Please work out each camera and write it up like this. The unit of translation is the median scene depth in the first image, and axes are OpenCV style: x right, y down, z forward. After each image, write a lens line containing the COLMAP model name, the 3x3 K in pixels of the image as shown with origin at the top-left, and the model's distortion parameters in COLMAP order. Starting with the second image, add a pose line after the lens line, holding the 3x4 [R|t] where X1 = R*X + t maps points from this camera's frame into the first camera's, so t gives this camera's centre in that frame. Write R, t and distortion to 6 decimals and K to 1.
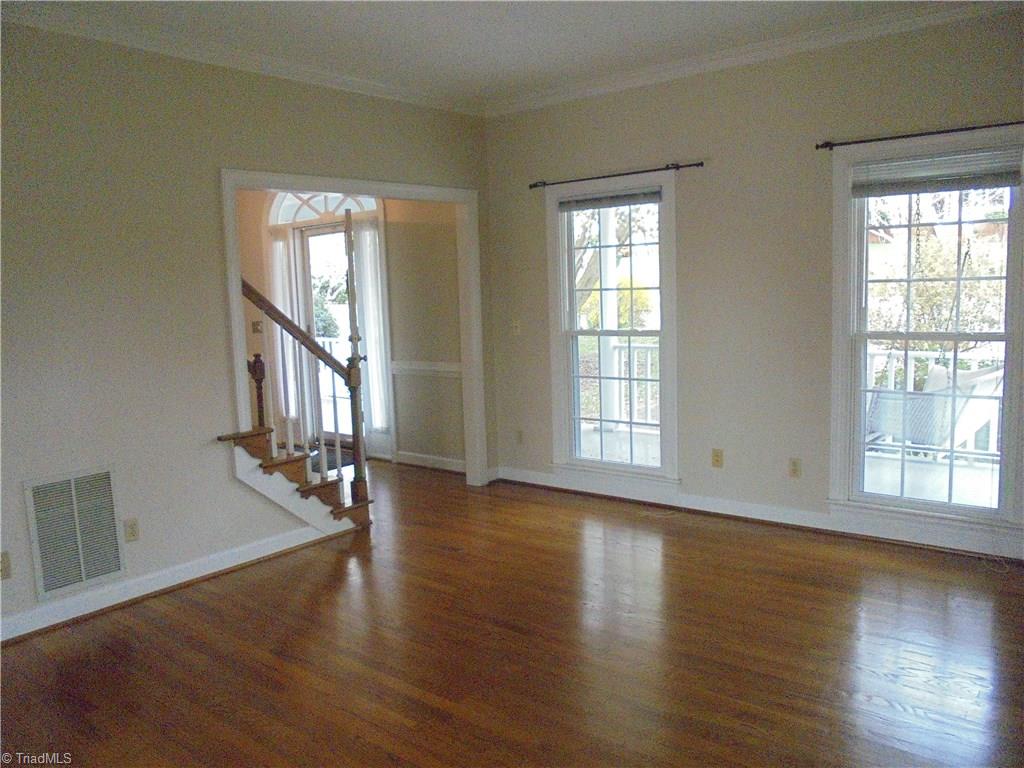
lens RADIAL K [[790.7, 0, 512.0], [0, 790.7, 384.0], [0, 0, 1]] dist [-0.082247, 0.039827]
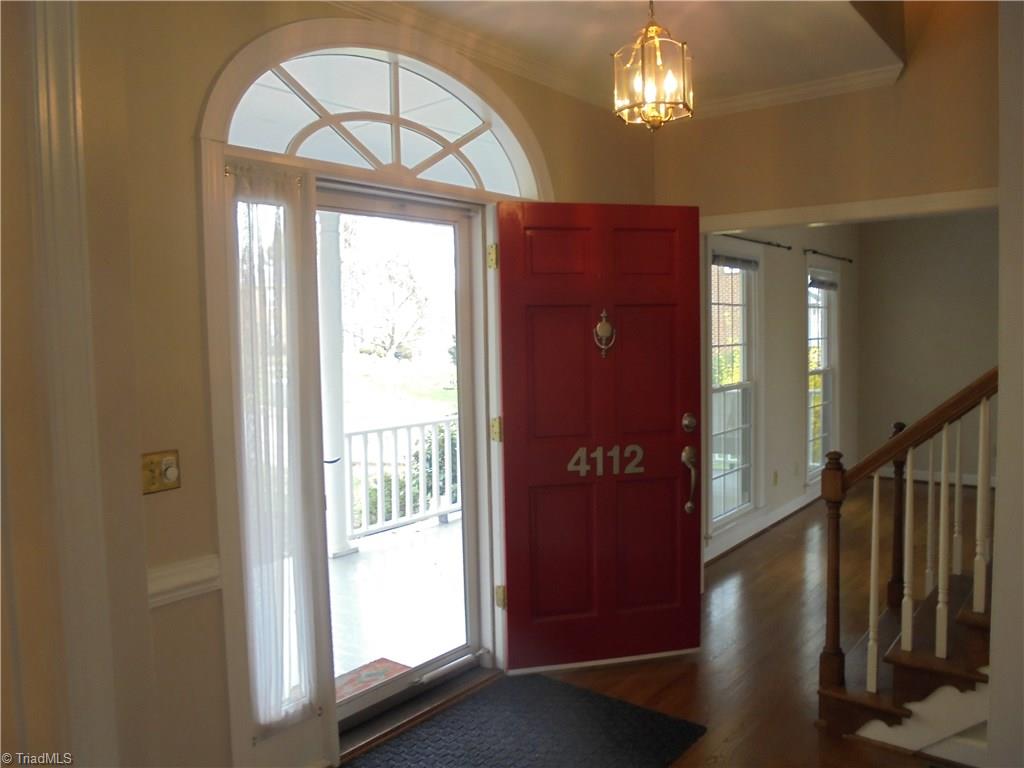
lens RADIAL K [[790.7, 0, 512.0], [0, 790.7, 384.0], [0, 0, 1]] dist [-0.082247, 0.039827]
pose [[-0.019276, -0.027992, 0.999422, -0.928737], [0.146732, 0.988705, 0.030522, -0.147184], [-0.988989, 0.147235, -0.014951, 1.338174]]
